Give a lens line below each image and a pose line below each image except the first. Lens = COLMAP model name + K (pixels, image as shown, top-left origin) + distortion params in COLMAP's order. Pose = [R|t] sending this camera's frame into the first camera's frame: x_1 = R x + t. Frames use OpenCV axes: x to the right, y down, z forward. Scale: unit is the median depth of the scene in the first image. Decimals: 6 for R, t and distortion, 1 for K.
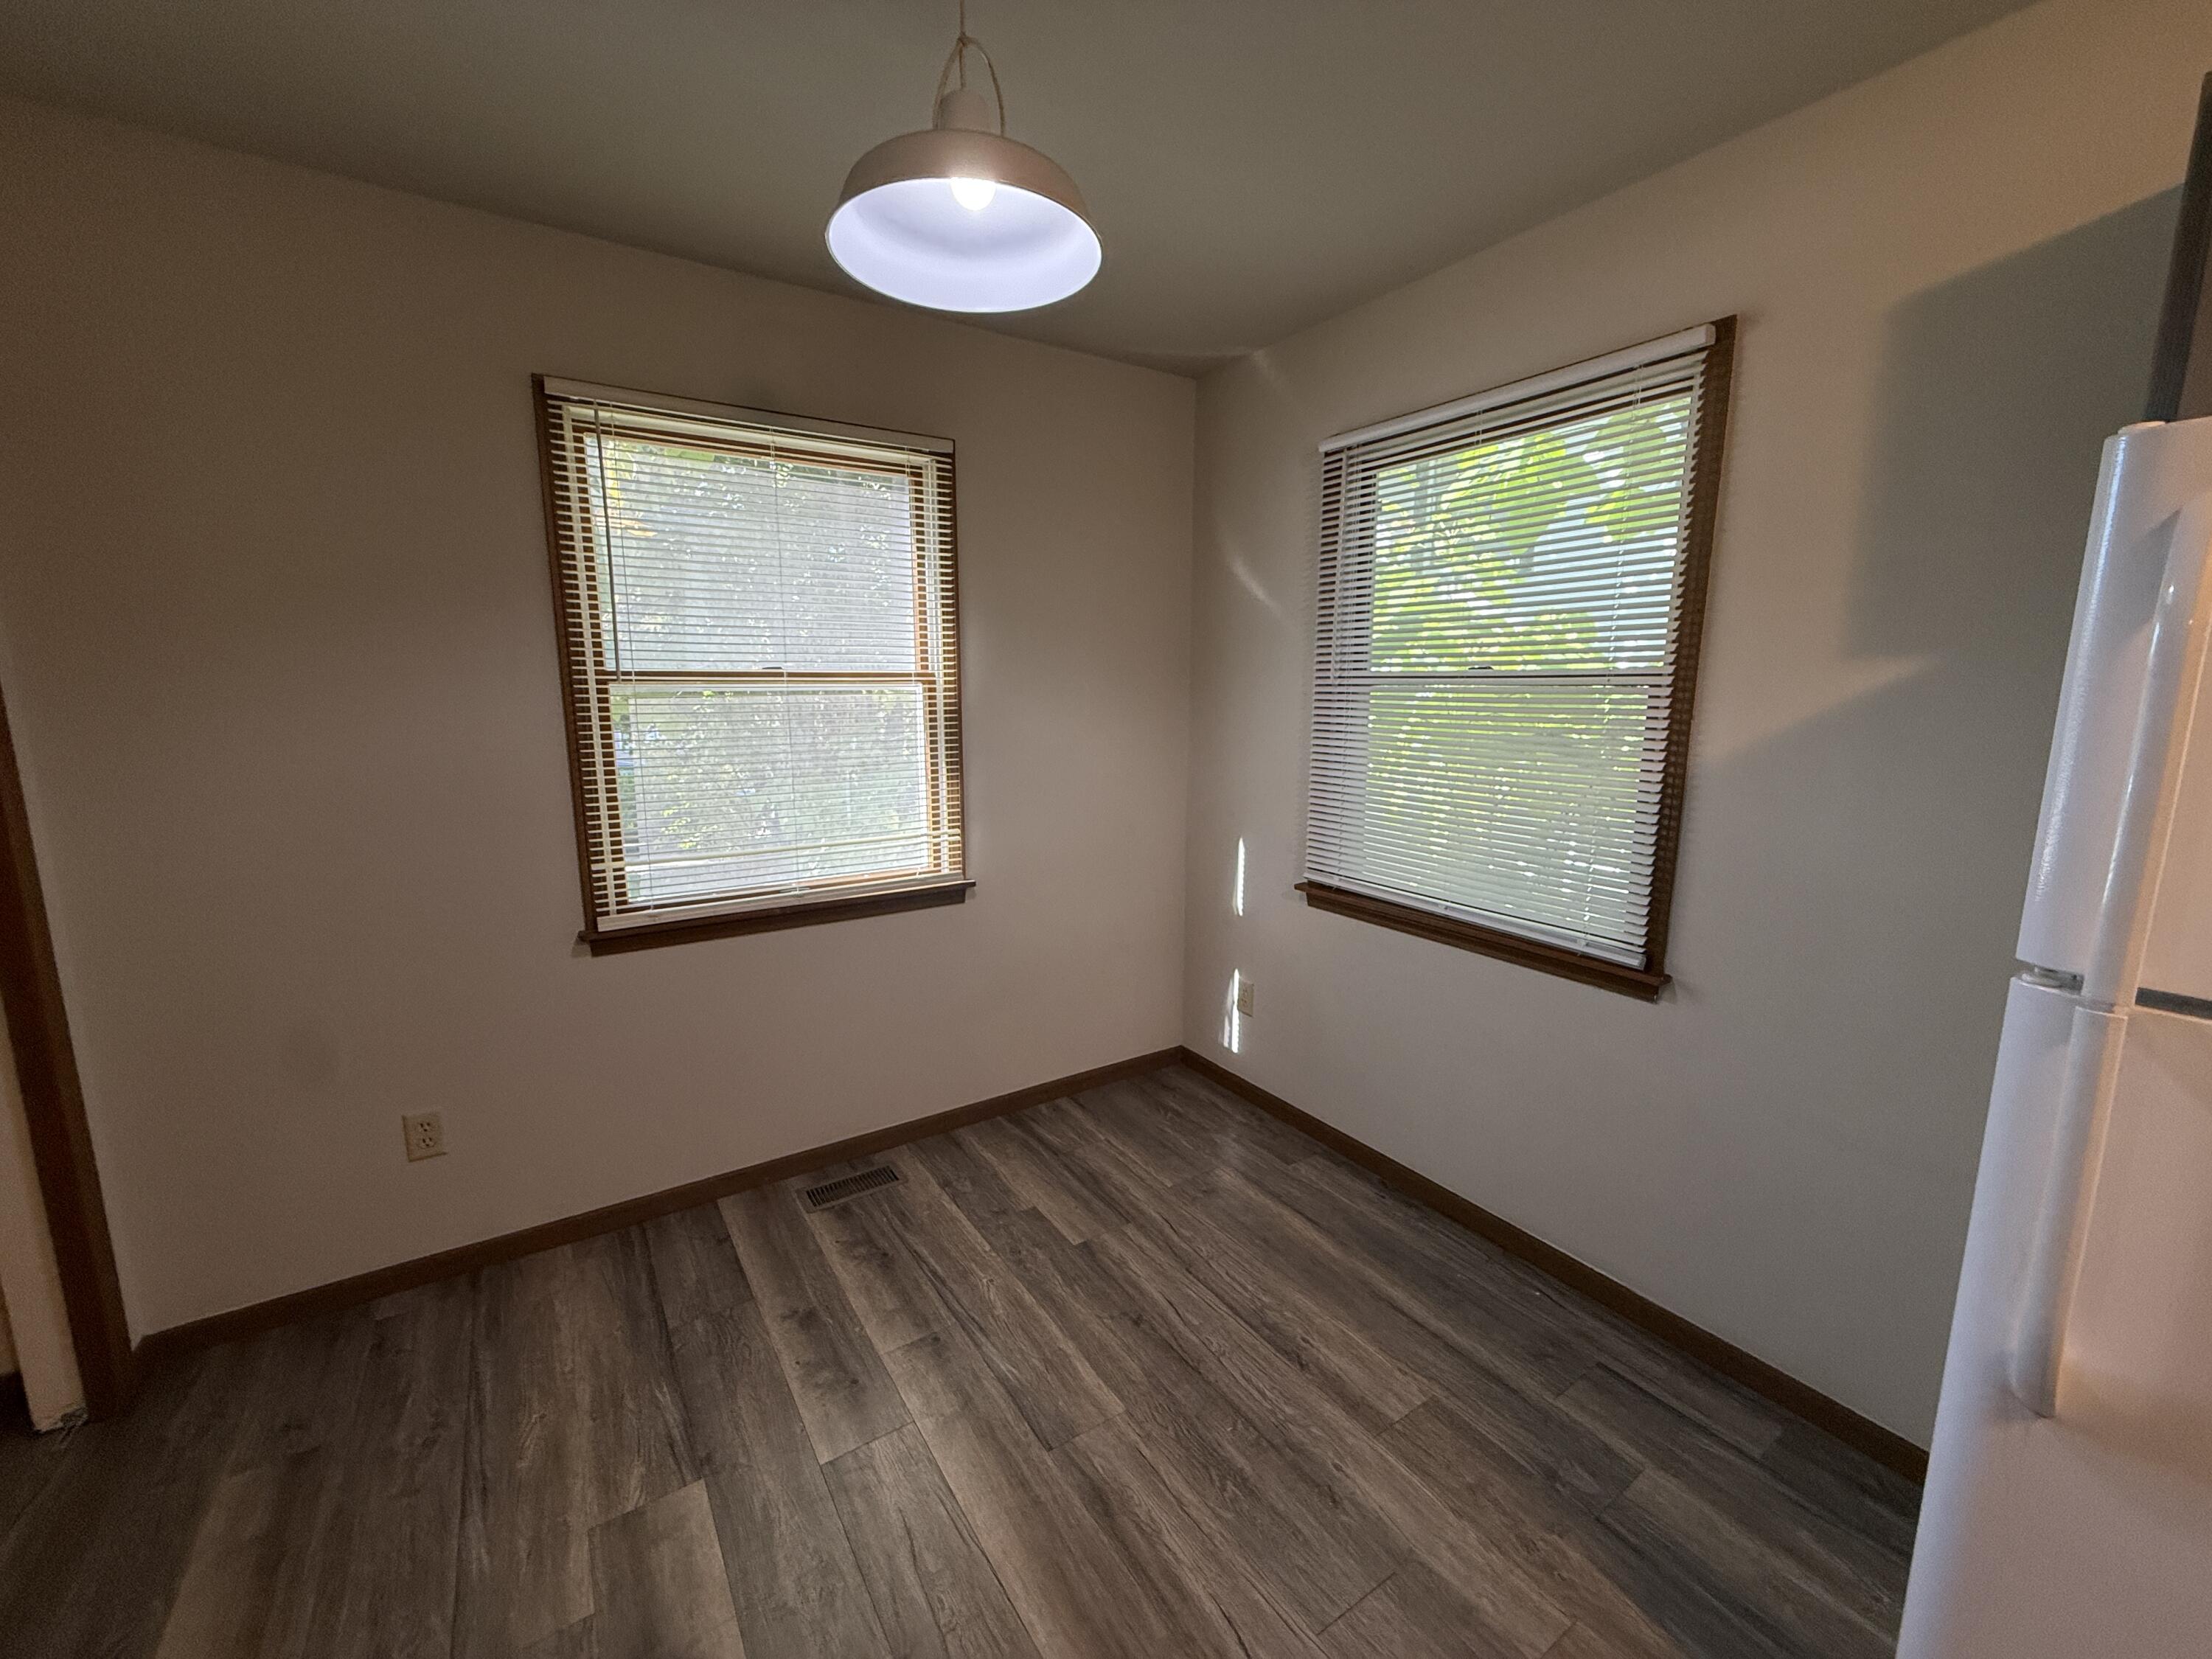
lens RADIAL K [[882.8, 0, 1101.5], [0, 882.8, 831.6], [0, 0, 1]] dist [0.001452, 0.000160]
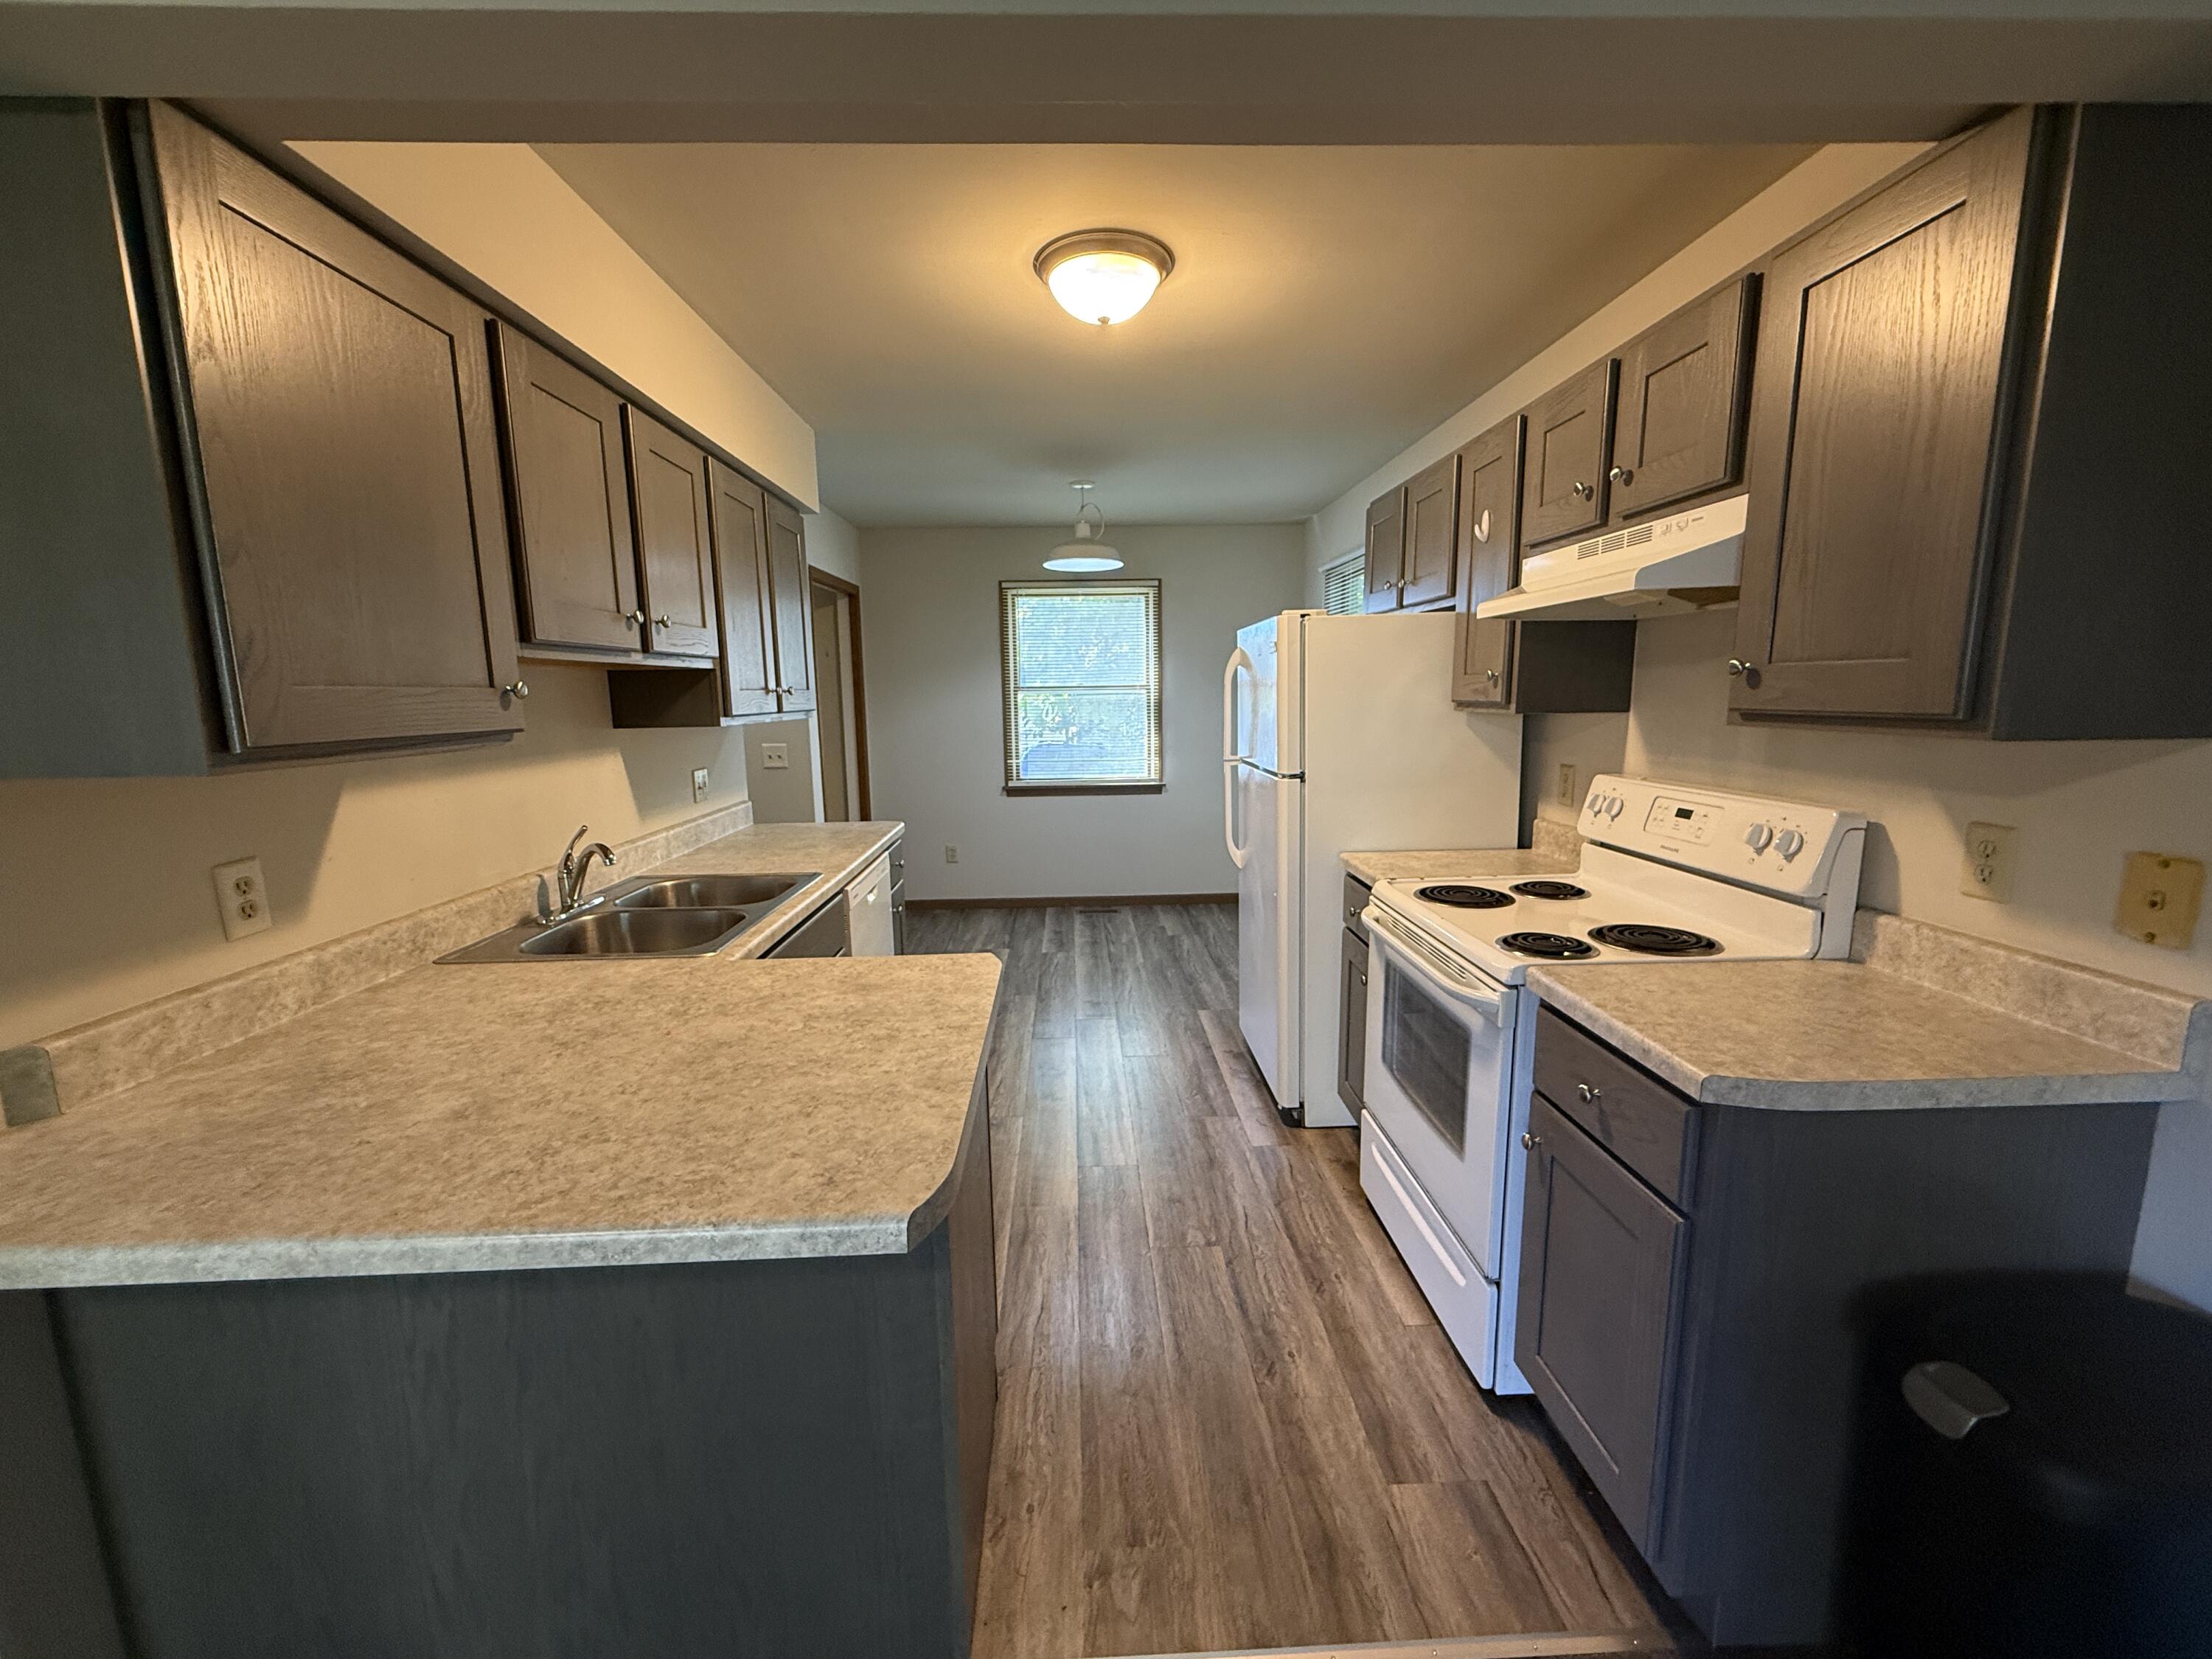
lens RADIAL K [[882.8, 0, 1105.1], [0, 882.8, 830.3], [0, 0, 1]] dist [0.001452, 0.000160]
pose [[0.859778, 0.076720, -0.504872, 1.003067], [-0.074244, 0.996925, 0.025056, 0.157200], [0.505242, 0.015941, 0.862831, -1.105428]]
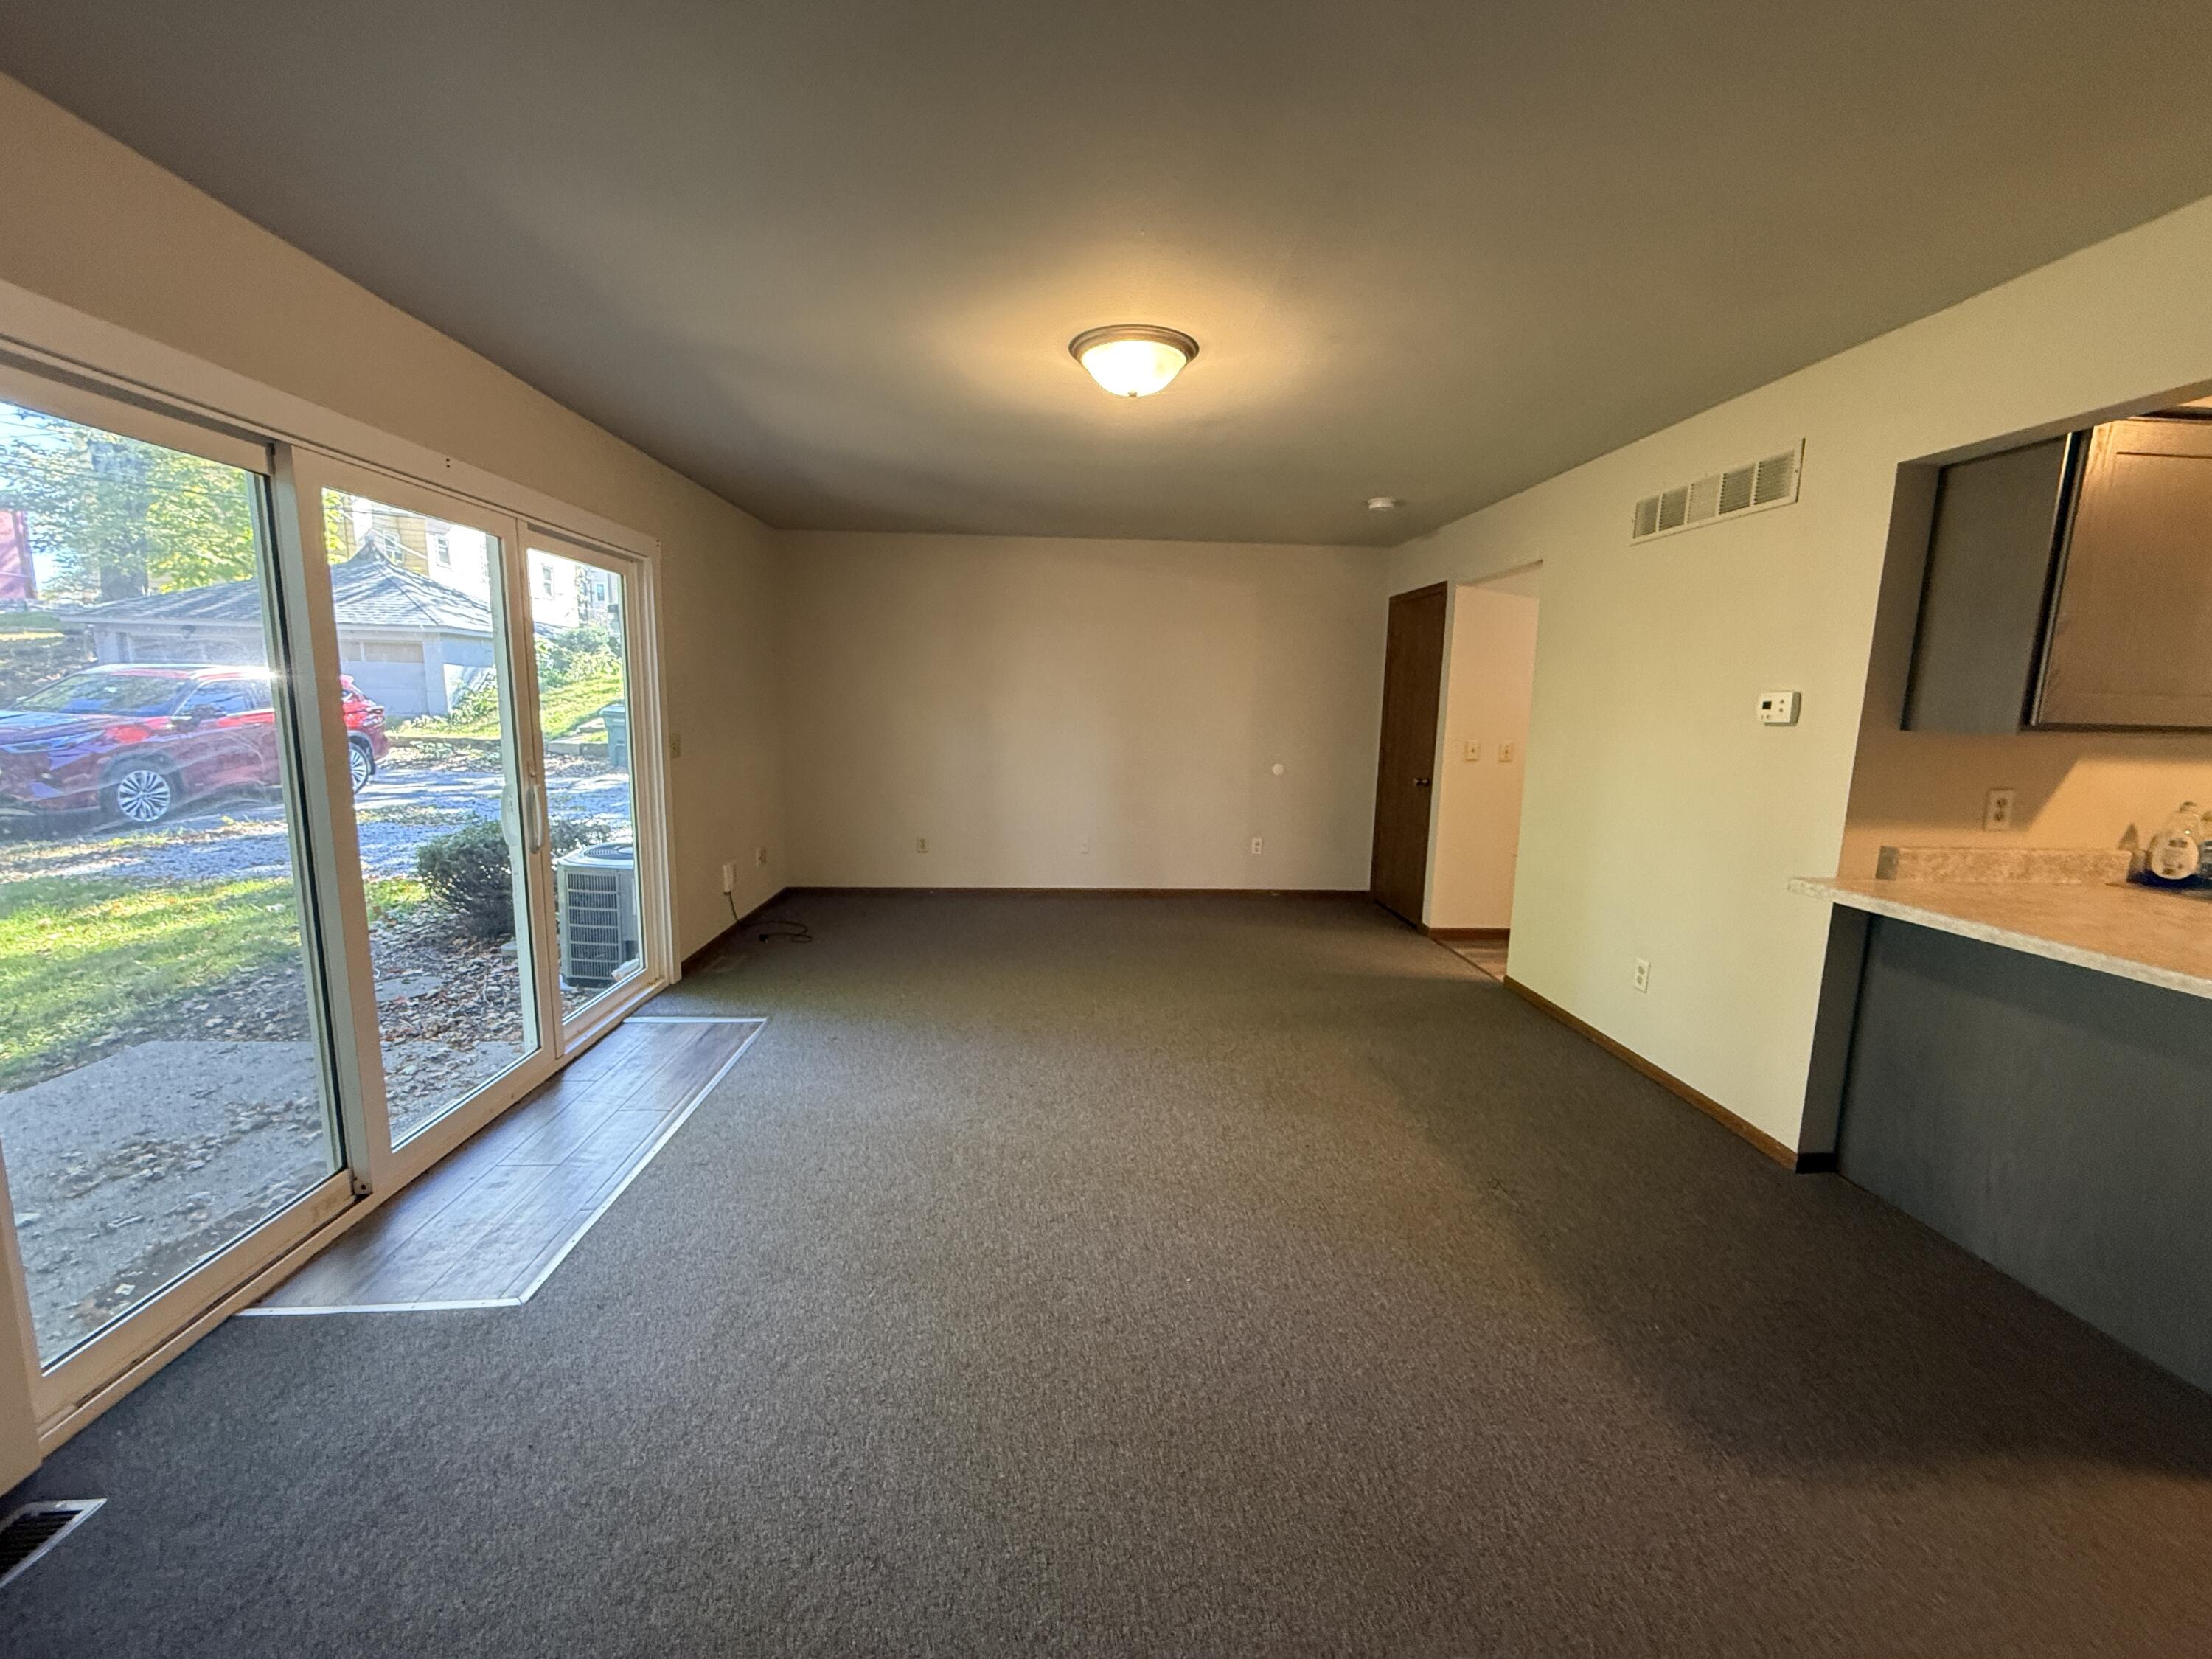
lens RADIAL K [[882.8, 0, 1106.8], [0, 882.8, 833.2], [0, 0, 1]] dist [0.001452, 0.000160]
pose [[-0.486377, 0.134271, -0.863371, 3.299525], [-0.151296, 0.960253, 0.234571, 0.301657], [0.860550, 0.244715, -0.446730, -1.882353]]
